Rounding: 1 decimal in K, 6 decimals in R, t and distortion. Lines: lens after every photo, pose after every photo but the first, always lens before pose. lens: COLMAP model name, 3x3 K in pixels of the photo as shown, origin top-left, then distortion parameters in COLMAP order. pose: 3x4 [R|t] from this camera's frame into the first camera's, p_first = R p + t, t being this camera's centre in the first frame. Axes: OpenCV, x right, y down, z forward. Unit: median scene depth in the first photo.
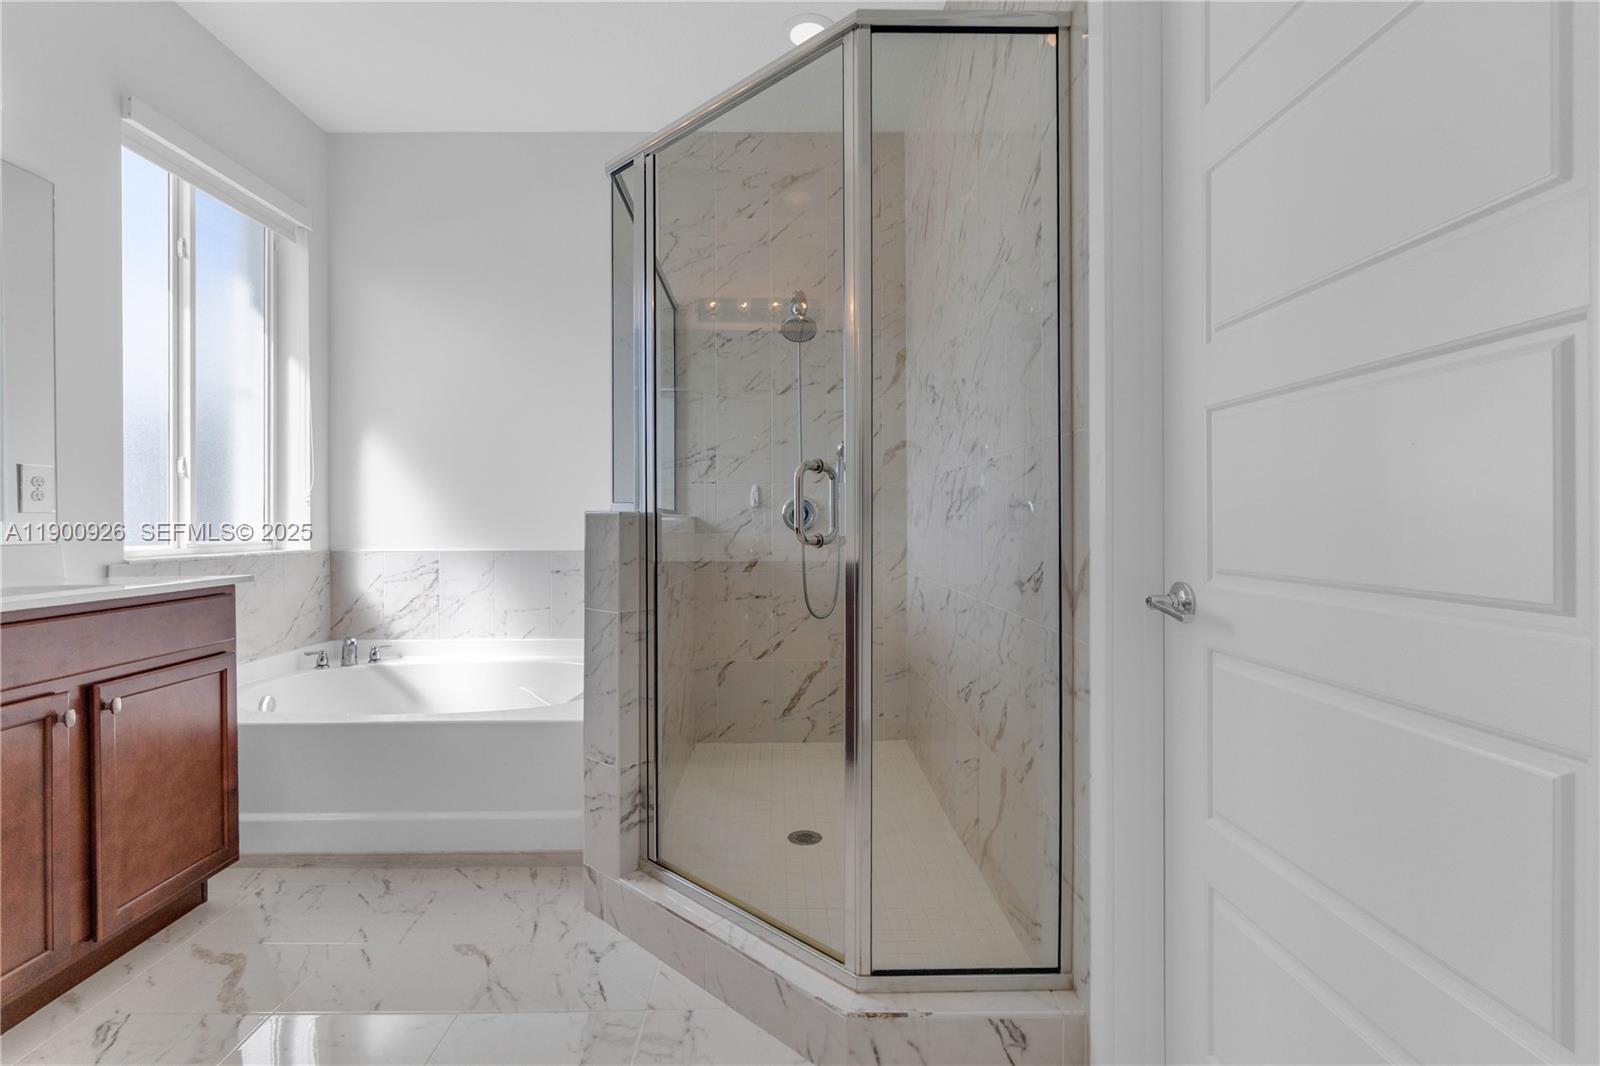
lens RADIAL K [[706.9, 0, 789.1], [0, 706.9, 524.3], [0, 0, 1]] dist [-0.004279, 0.001346]
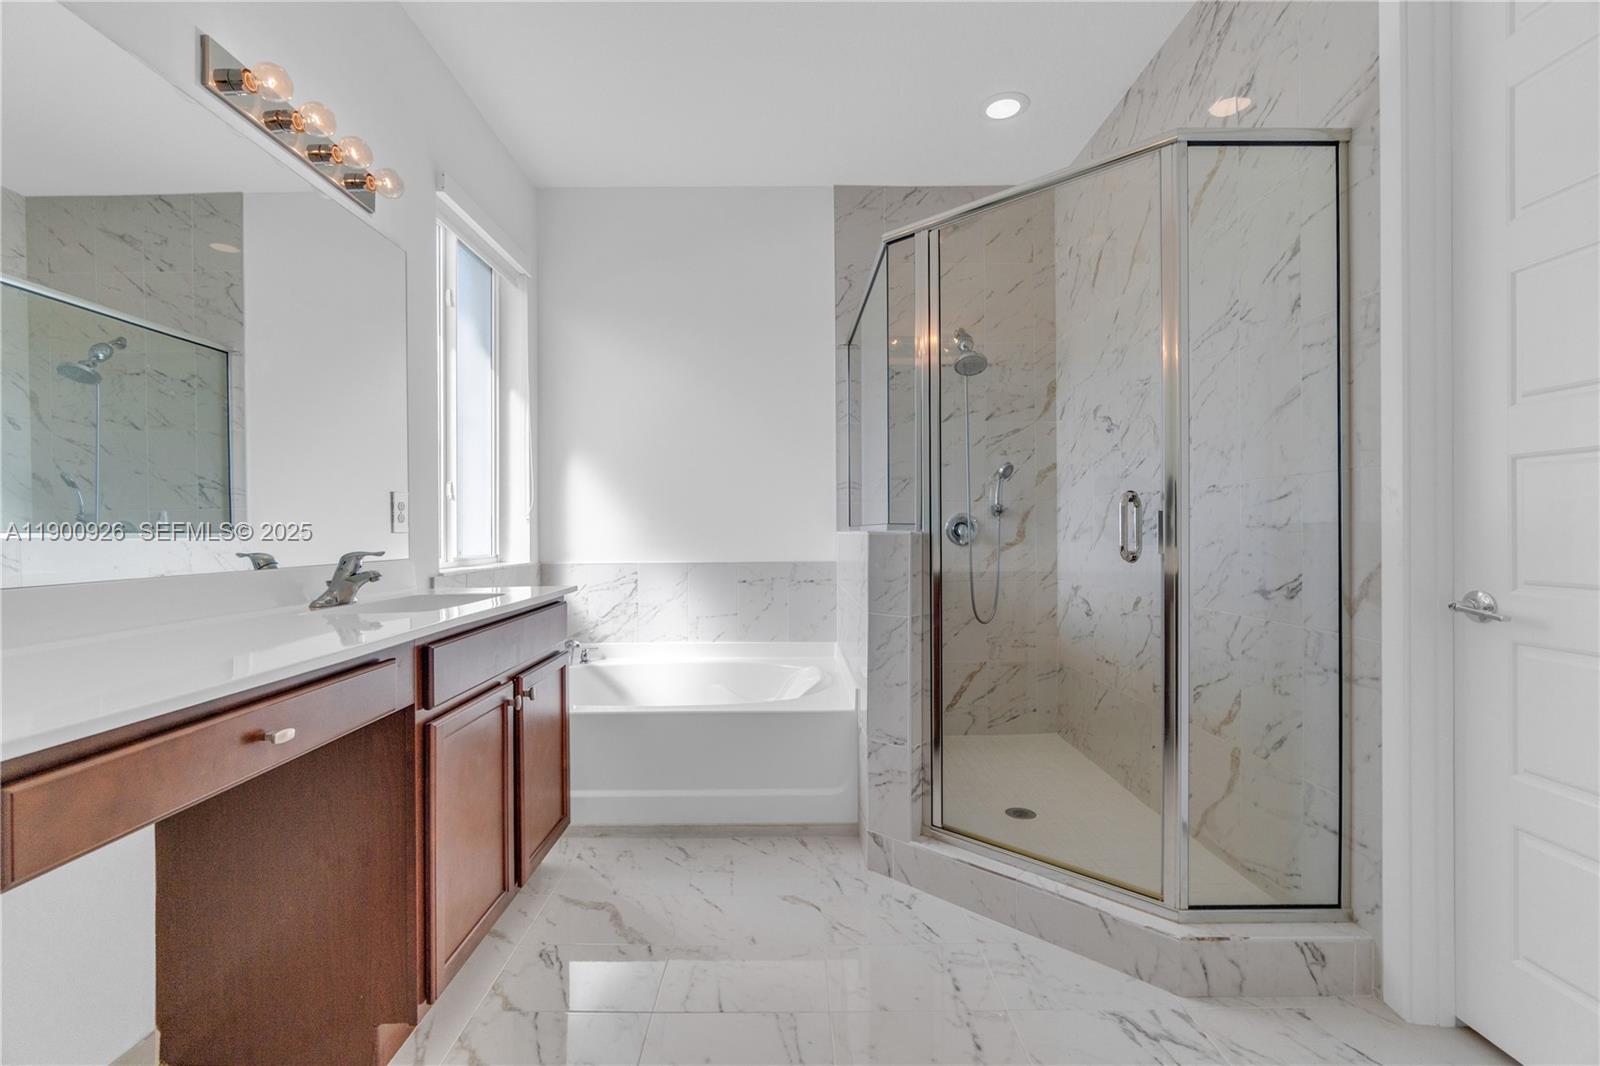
lens RADIAL K [[706.9, 0, 765.5], [0, 706.9, 531.9], [0, 0, 1]] dist [-0.004279, 0.001346]
pose [[0.999953, -0.001522, -0.009528, -0.448444], [0.001509, 0.999998, -0.001360, -0.015461], [0.009530, 0.001345, 0.999954, -0.177739]]
